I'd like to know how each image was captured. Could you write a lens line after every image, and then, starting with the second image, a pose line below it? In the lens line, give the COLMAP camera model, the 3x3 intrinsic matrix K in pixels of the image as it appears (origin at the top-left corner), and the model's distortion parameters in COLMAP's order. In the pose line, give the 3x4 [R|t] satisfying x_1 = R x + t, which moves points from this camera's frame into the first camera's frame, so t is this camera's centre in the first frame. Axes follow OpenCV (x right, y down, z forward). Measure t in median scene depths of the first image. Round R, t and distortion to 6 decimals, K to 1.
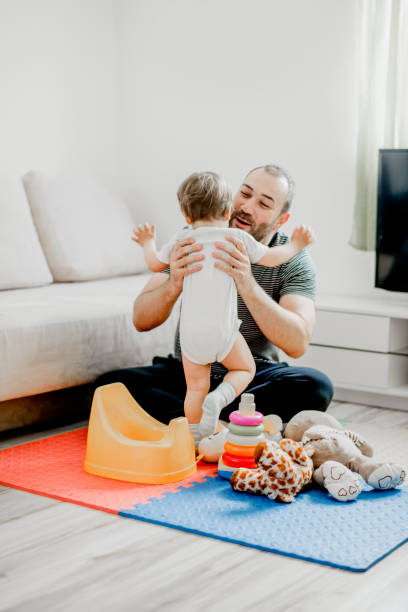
lens RADIAL K [[1024.3, 0, 200.4], [0, 1024.3, 301.5], [0, 0, 1]] dist [-0.166155, 0.000000]
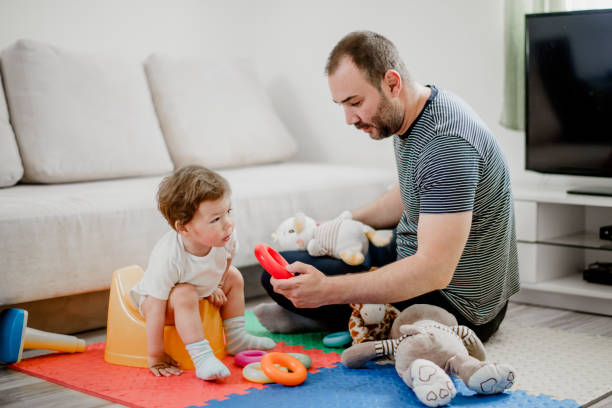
lens RADIAL K [[1024.3, 0, 305.9], [0, 1024.3, 205.9], [0, 0, 1]] dist [-0.166155, 0.000000]
pose [[0.991016, -0.014417, -0.132962, 0.126708], [0.013076, 0.999854, -0.010957, 0.031607], [0.133101, 0.009120, 0.991061, 0.123621]]
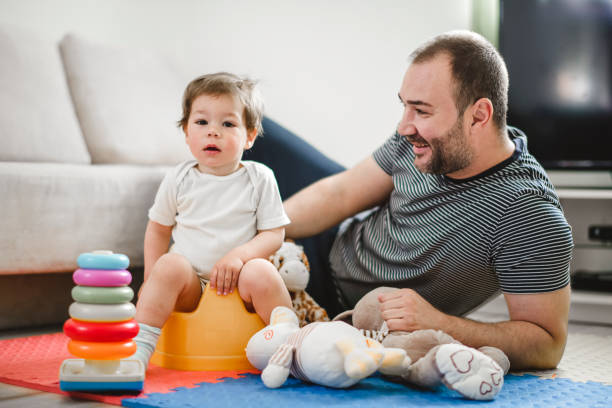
lens RADIAL K [[1024.3, 0, 325.0], [0, 1024.3, 195.4], [0, 0, 1]] dist [-0.166155, 0.000000]
pose [[0.999838, -0.001715, 0.017923, 0.029902], [0.003680, 0.993901, -0.110214, 0.119856], [-0.017624, 0.110262, 0.993746, 0.279093]]
